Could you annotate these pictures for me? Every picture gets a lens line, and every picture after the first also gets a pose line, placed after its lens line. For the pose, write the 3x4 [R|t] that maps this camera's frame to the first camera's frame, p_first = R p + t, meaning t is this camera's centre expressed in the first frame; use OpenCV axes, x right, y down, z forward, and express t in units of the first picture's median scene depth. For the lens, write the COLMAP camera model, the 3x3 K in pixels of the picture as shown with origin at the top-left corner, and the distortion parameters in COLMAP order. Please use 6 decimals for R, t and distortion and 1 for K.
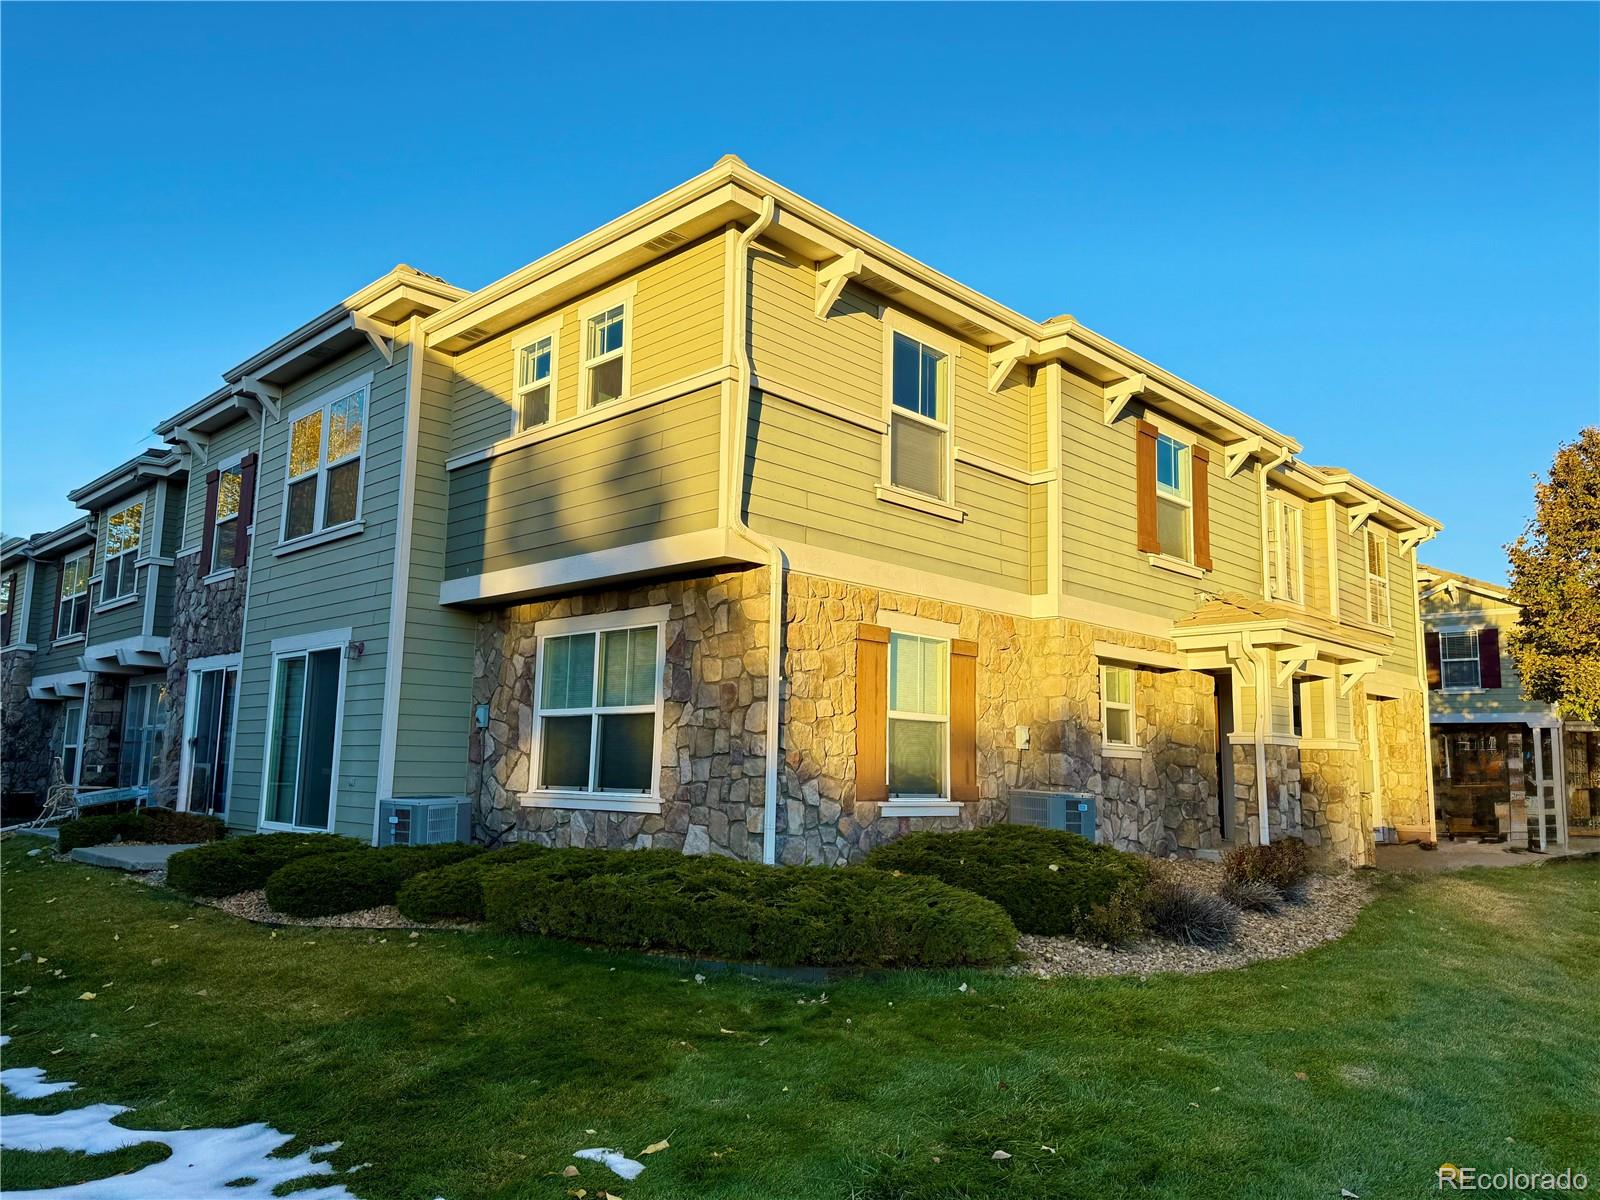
lens RADIAL K [[1117.1, 0, 804.6], [0, 1117.1, 606.0], [0, 0, 1]] dist [0.105013, -0.131859]
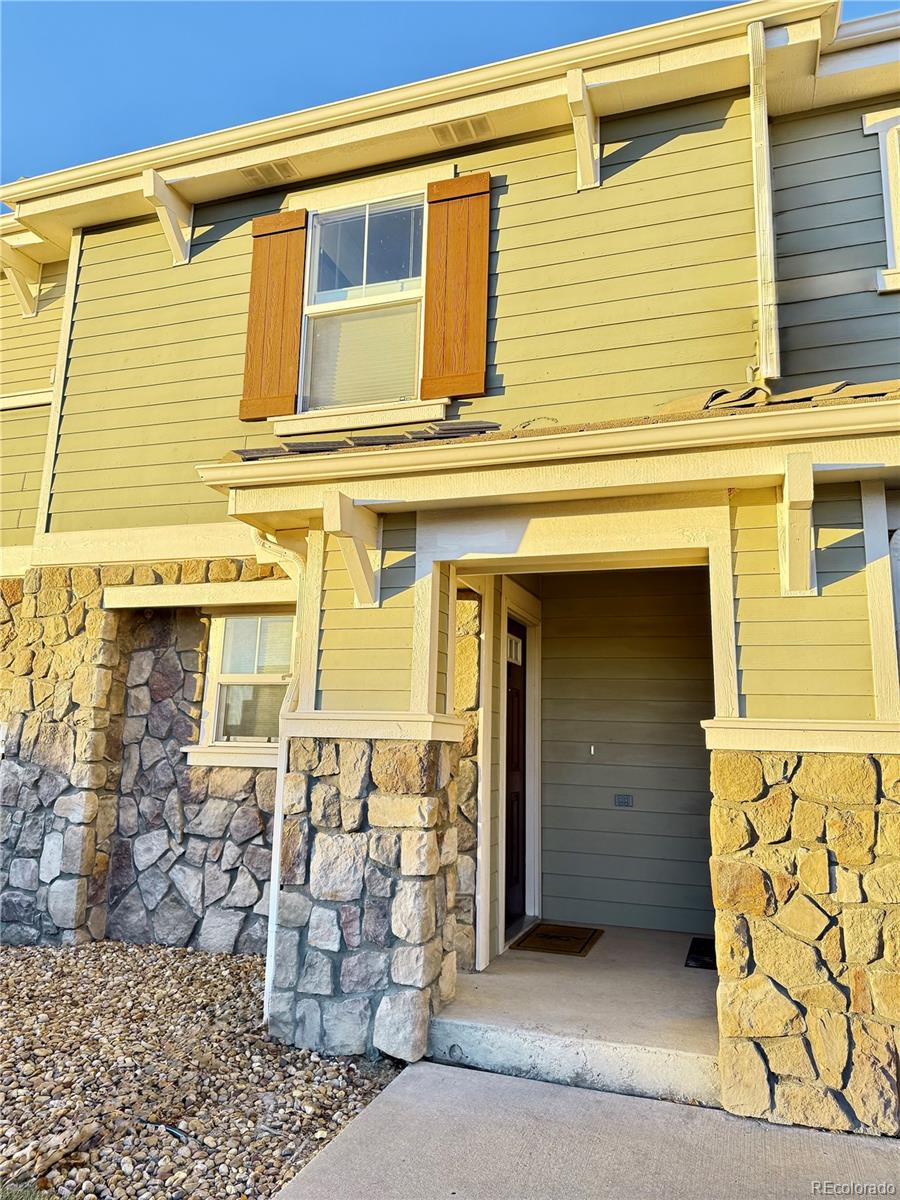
lens RADIAL K [[848.9, 0, 447.8], [0, 848.9, 574.2], [0, 0, 1]] dist [0.055582, -0.071713]
pose [[0.416880, -0.186805, -0.889559, 0.914495], [0.112486, 0.981734, -0.153446, 0.142651], [0.901975, -0.036094, 0.430278, 1.113132]]
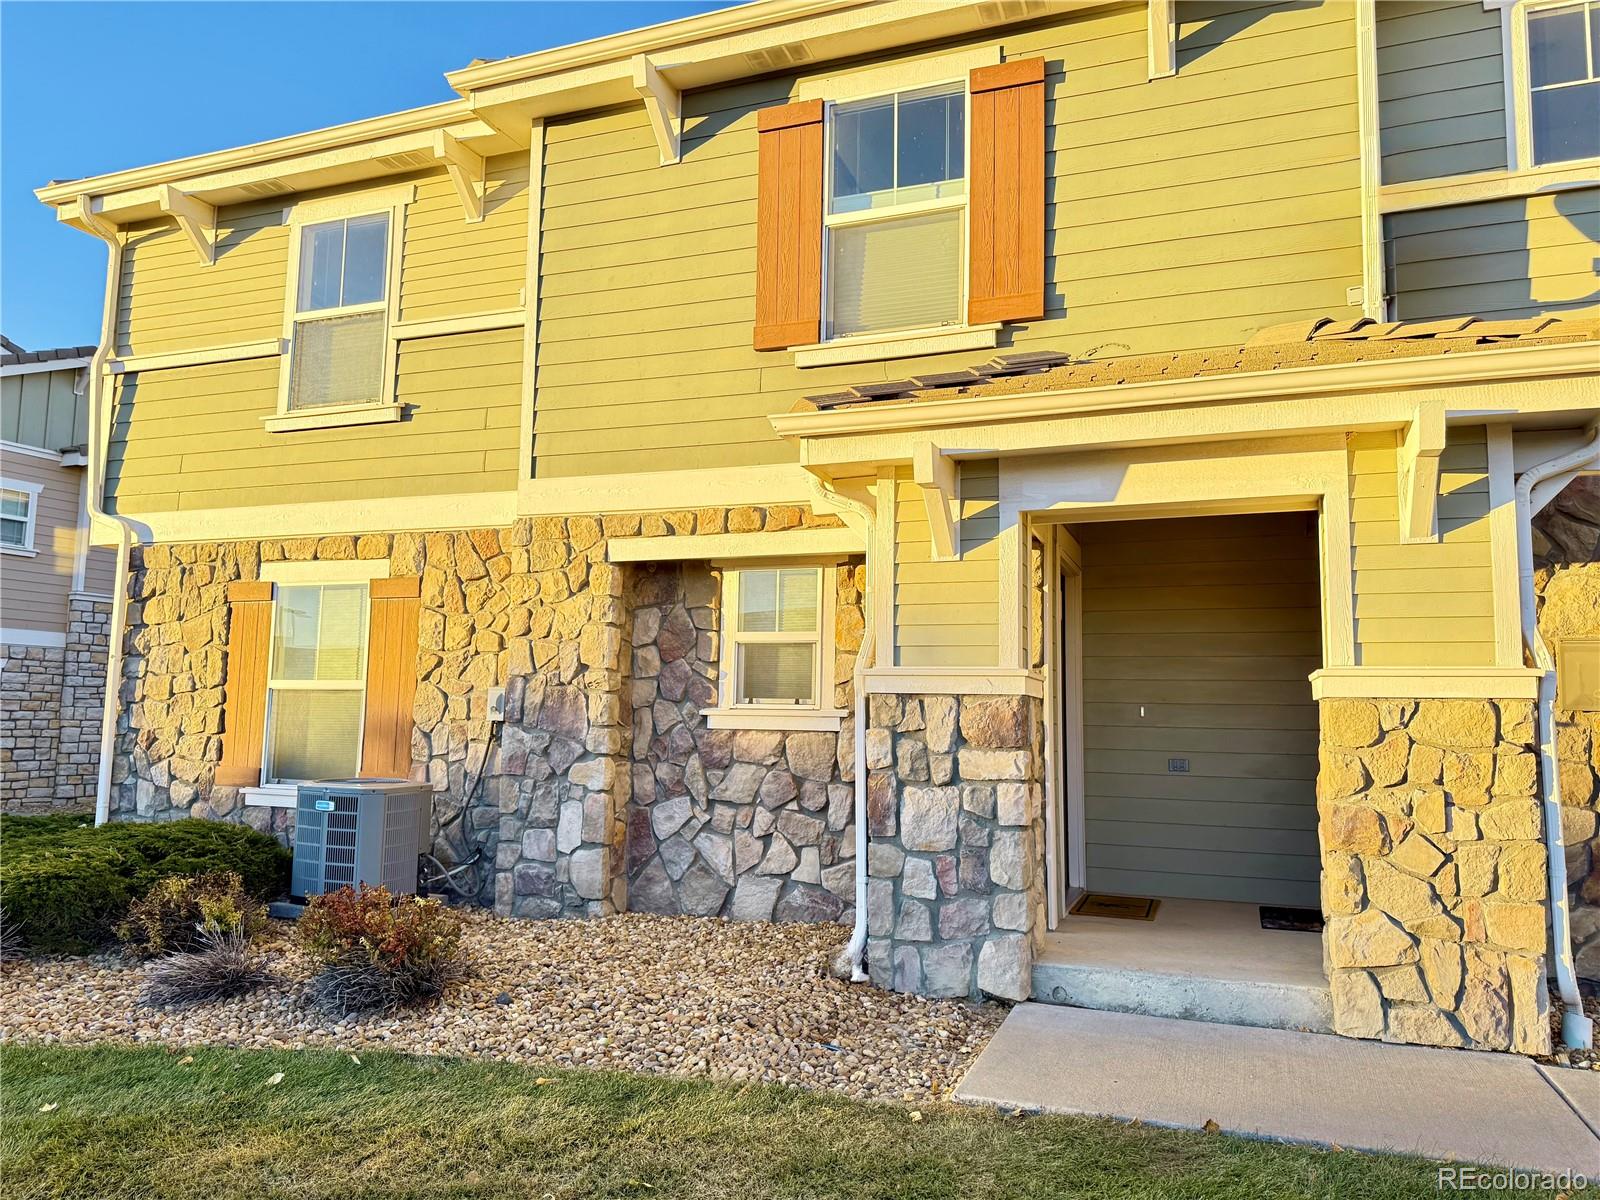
lens RADIAL K [[1140.3, 0, 800.9], [0, 1140.3, 604.2], [0, 0, 1]] dist [0.106450, -0.155037]
pose [[0.396577, -0.109887, -0.911401, 0.988417], [0.125748, 0.989954, -0.064642, 0.137106], [0.909348, -0.088971, 0.406411, 0.969746]]
